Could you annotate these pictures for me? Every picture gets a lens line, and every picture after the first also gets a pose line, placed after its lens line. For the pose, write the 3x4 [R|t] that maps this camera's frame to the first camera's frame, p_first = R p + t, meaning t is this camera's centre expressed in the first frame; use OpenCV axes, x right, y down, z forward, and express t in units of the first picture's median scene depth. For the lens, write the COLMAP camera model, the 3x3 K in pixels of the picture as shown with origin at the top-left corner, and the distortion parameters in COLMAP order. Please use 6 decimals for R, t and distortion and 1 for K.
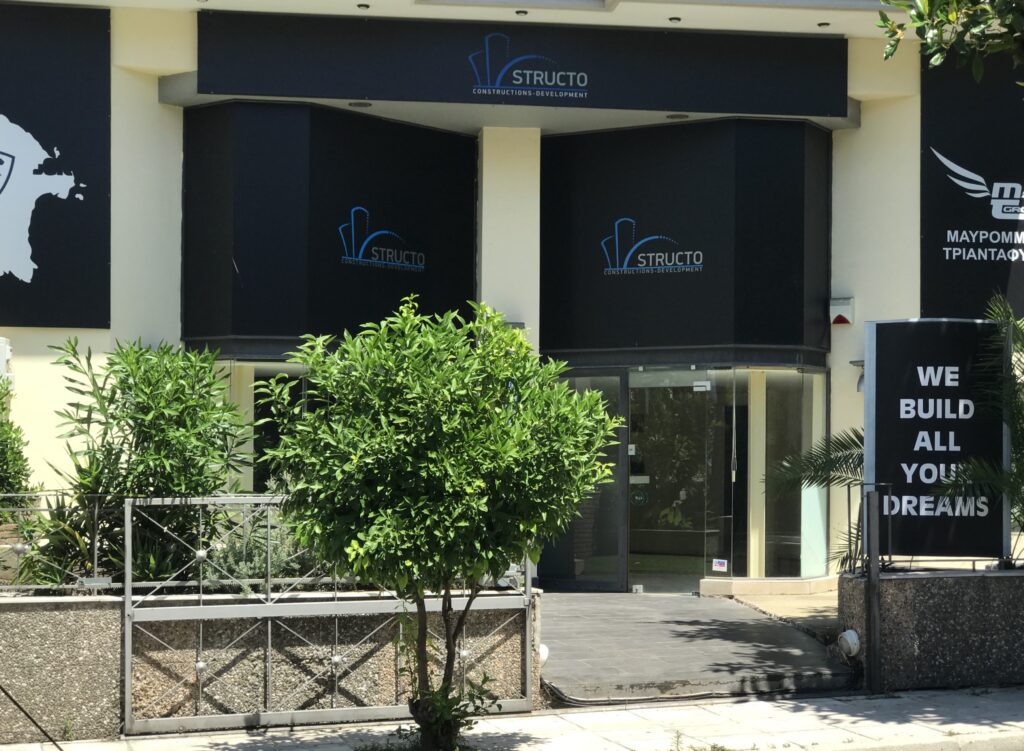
lens RADIAL K [[1807.2, 0, 511.7], [0, 1807.2, 436.7], [0, 0, 1]] dist [0.003050, 0.233025]
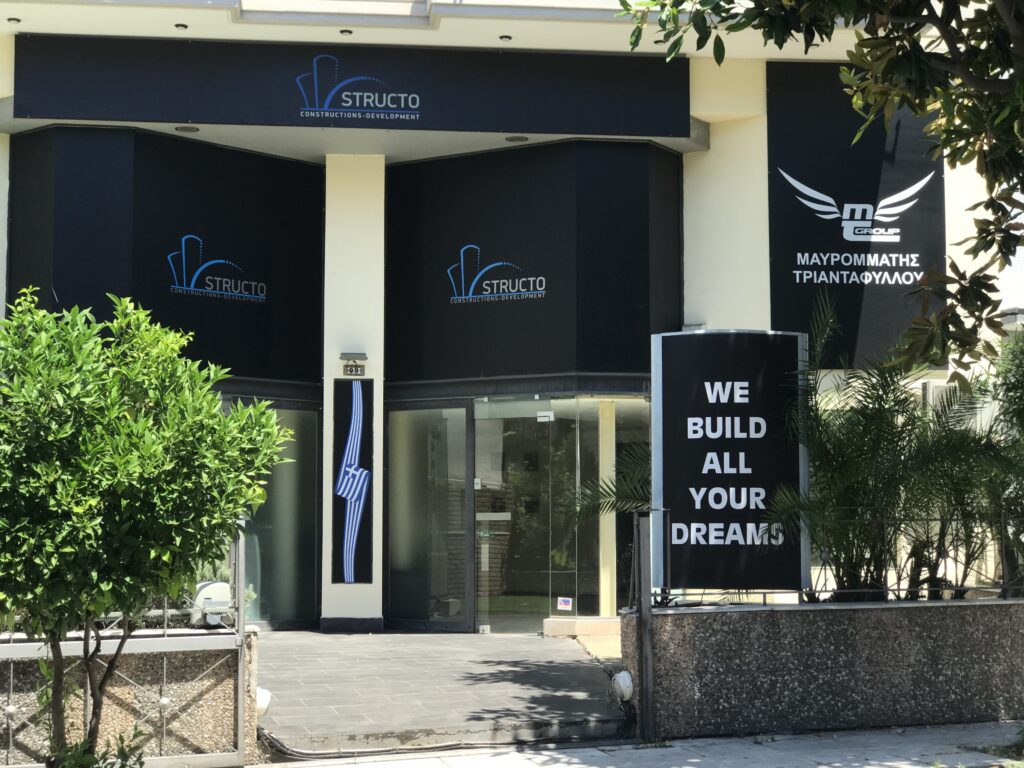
lens RADIAL K [[1693.7, 0, 512.0], [0, 1693.7, 384.0], [0, 0, 1]] dist [-0.004818, 0.276420]
pose [[0.999873, -0.008806, -0.013281, 0.137619], [0.007953, 0.997984, -0.062961, 0.015714], [0.013808, 0.062848, 0.997928, 0.138441]]
